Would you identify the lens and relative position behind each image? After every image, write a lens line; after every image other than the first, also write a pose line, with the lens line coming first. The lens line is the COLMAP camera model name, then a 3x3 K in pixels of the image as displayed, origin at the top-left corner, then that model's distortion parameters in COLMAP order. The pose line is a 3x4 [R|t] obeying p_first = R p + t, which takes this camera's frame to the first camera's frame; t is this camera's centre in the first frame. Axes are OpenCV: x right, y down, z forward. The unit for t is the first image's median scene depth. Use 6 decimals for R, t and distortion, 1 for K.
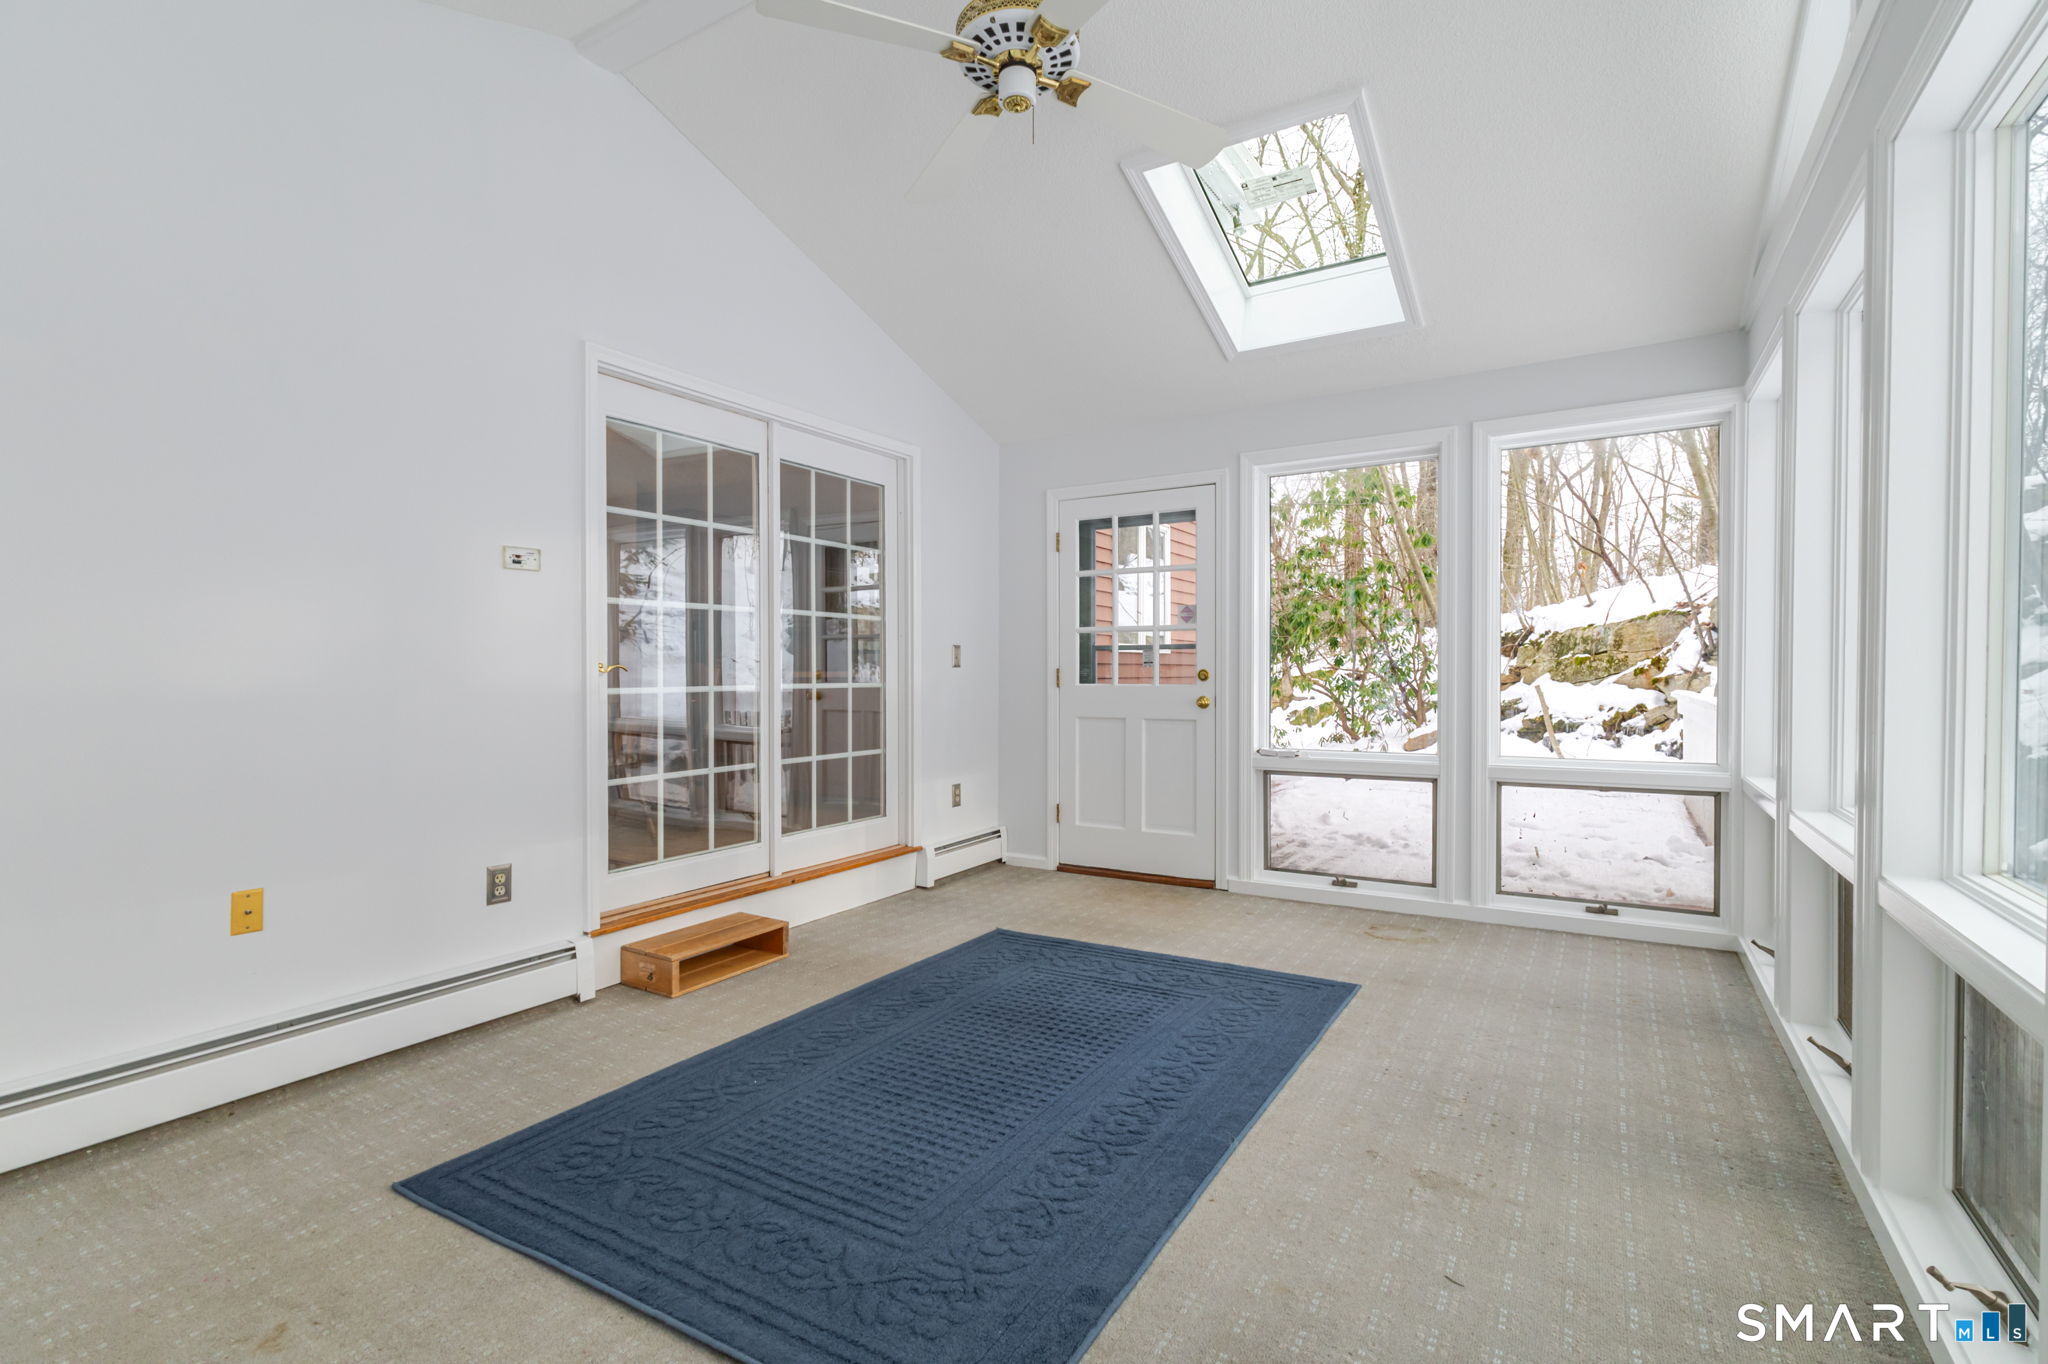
lens RADIAL K [[946.9, 0, 1022.8], [0, 946.9, 682.2], [0, 0, 1]] dist [-0.001117, 0.000549]
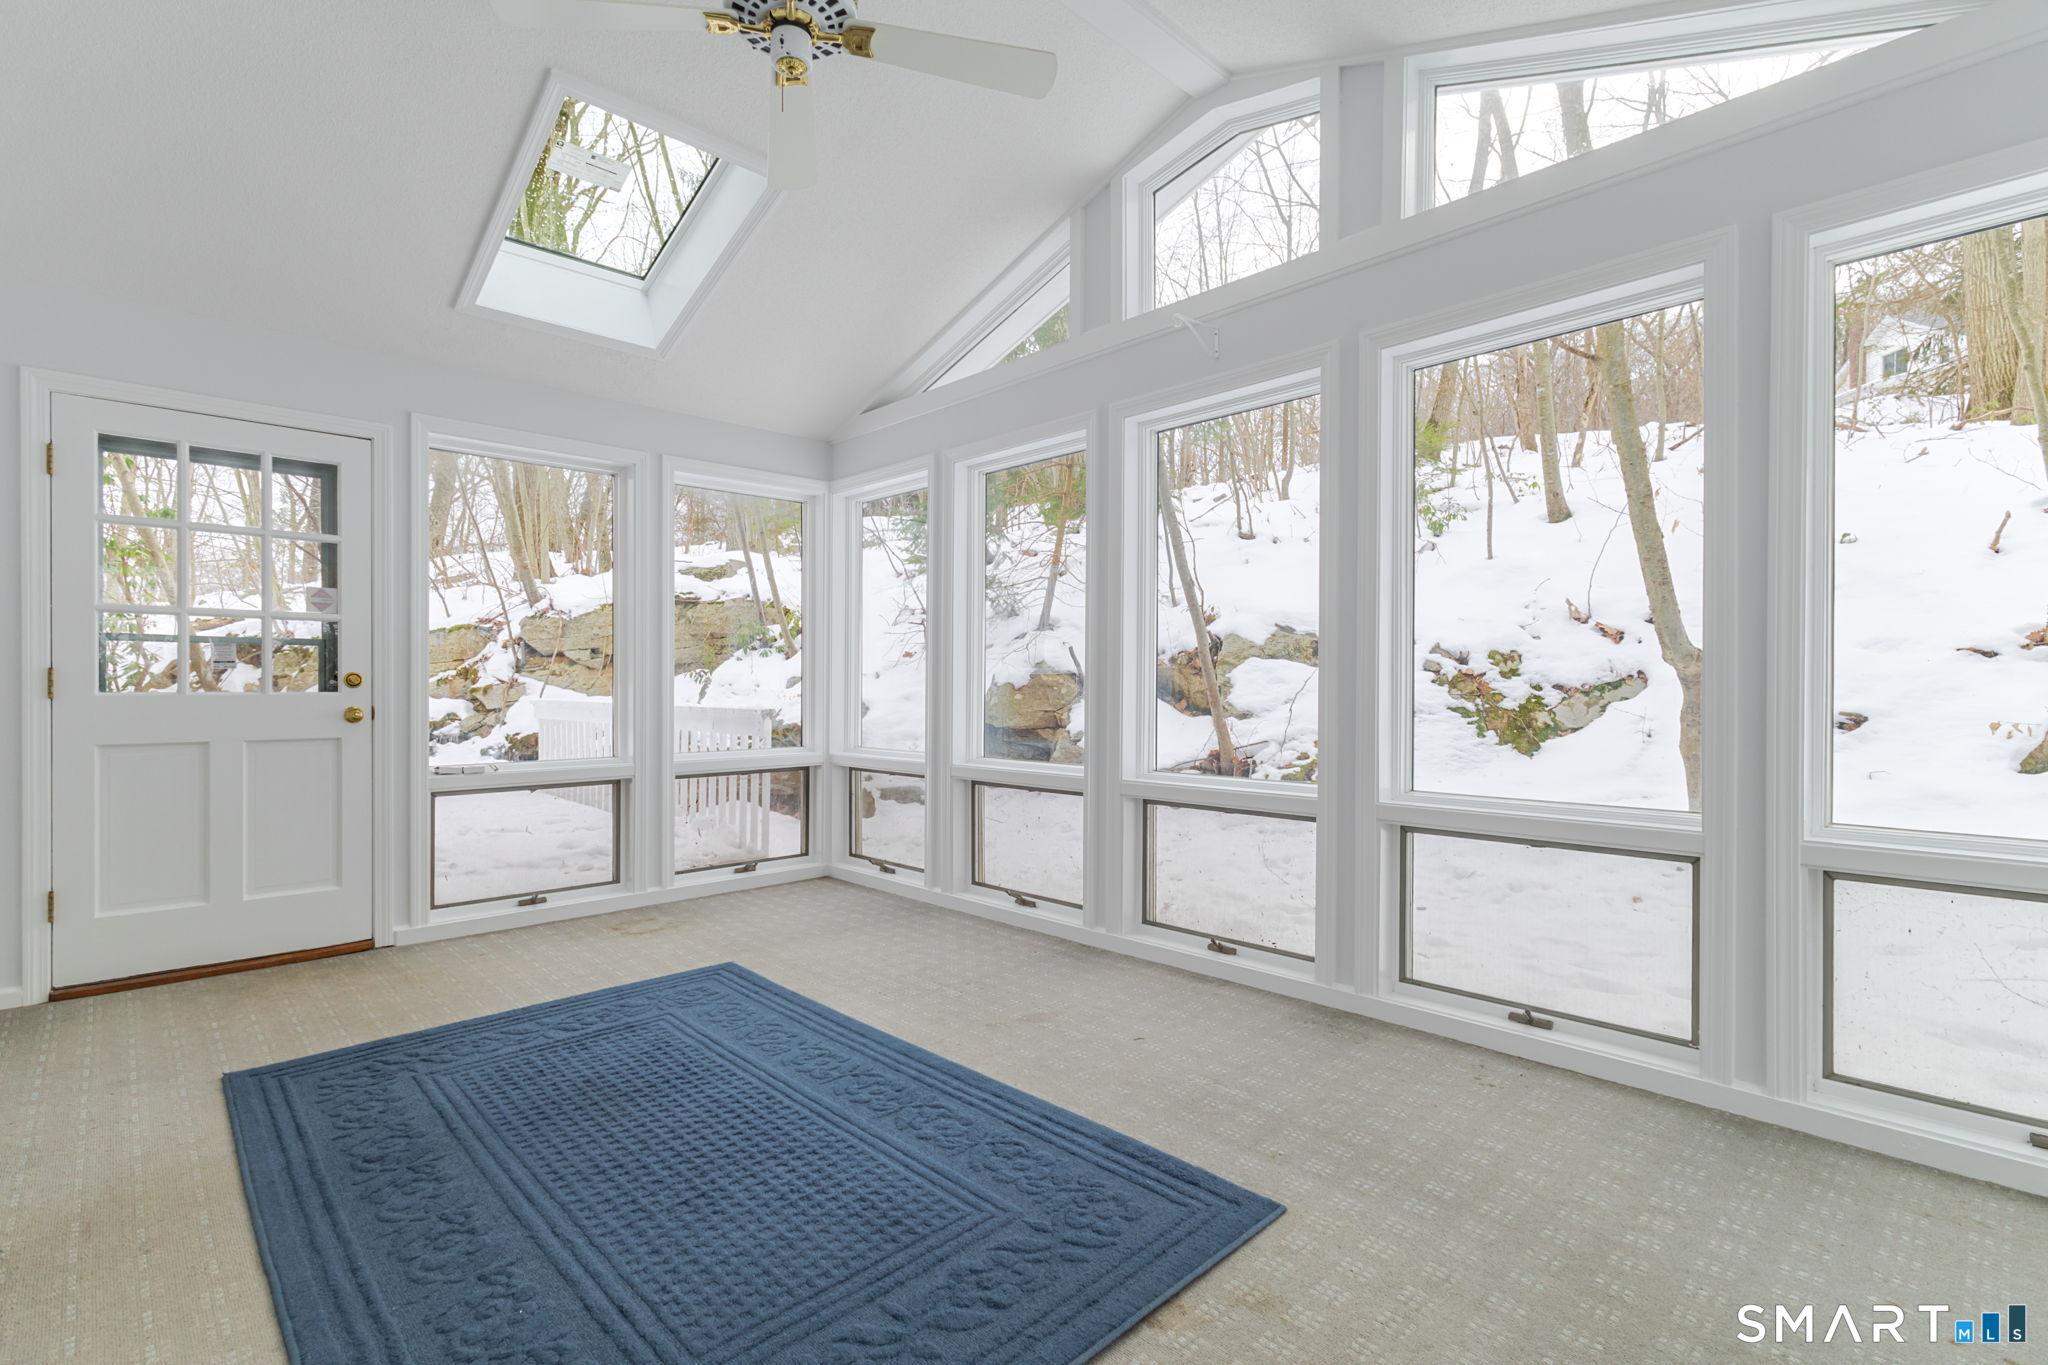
lens RADIAL K [[946.9, 0, 1019.2], [0, 946.9, 688.6], [0, 0, 1]] dist [-0.001117, 0.000549]
pose [[0.256043, -0.000223, 0.966665, -0.525626], [0.006606, 0.999977, -0.001519, 0.005503], [-0.966643, 0.006775, 0.256038, 0.332339]]
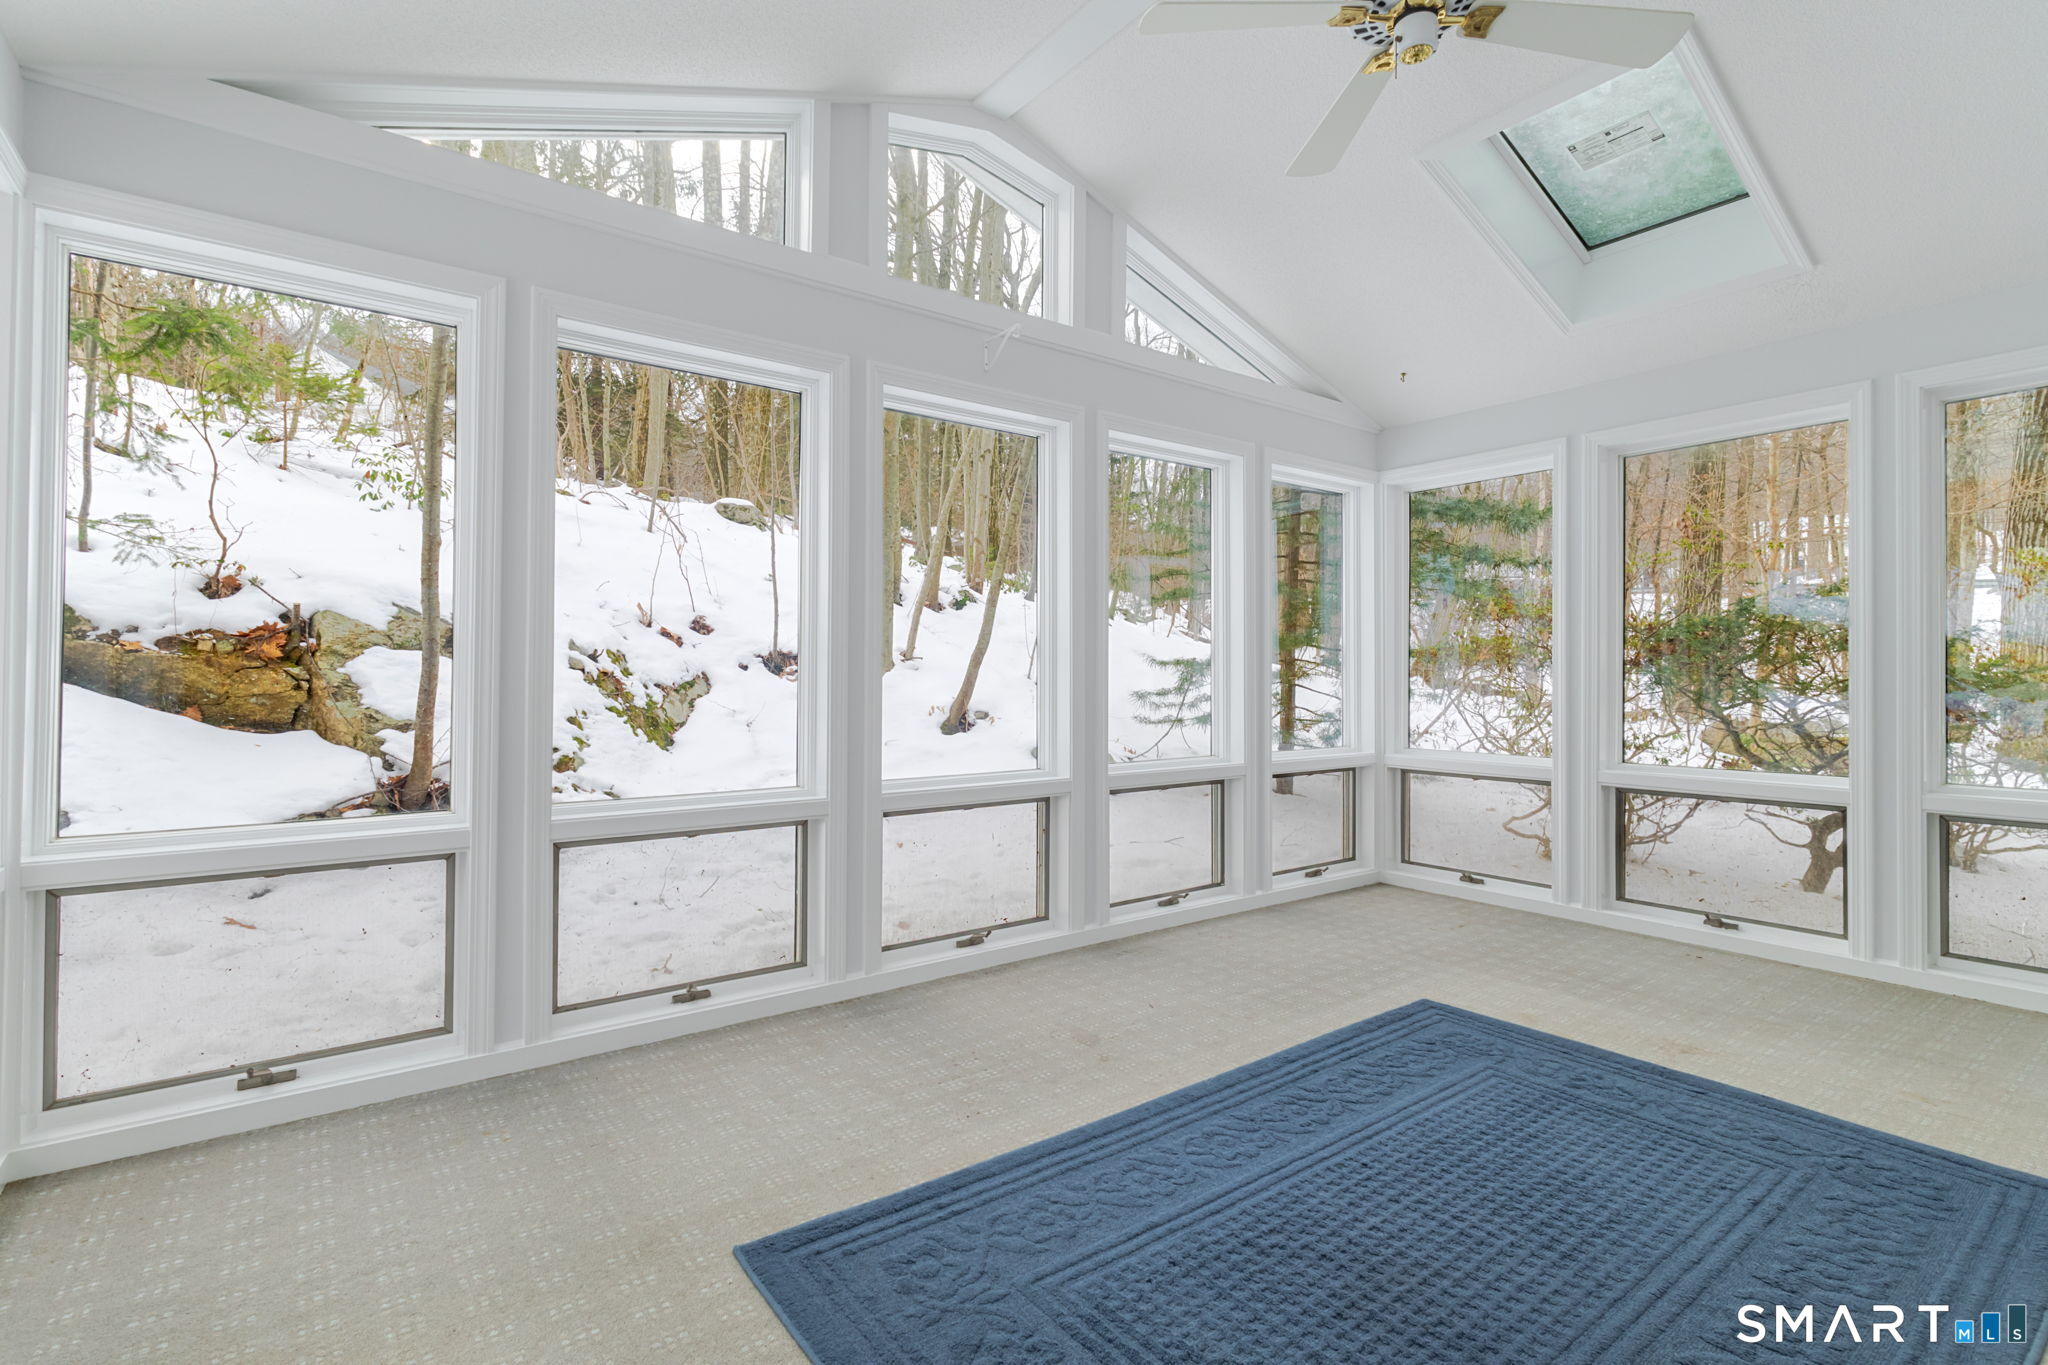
lens RADIAL K [[946.9, 0, 1022.2], [0, 946.9, 676.5], [0, 0, 1]] dist [-0.001117, 0.000549]
pose [[-0.925211, 0.006656, 0.379394, -0.004836], [0.007139, 0.999975, -0.000134, -0.005672], [-0.379385, 0.002585, -0.925235, 1.214723]]
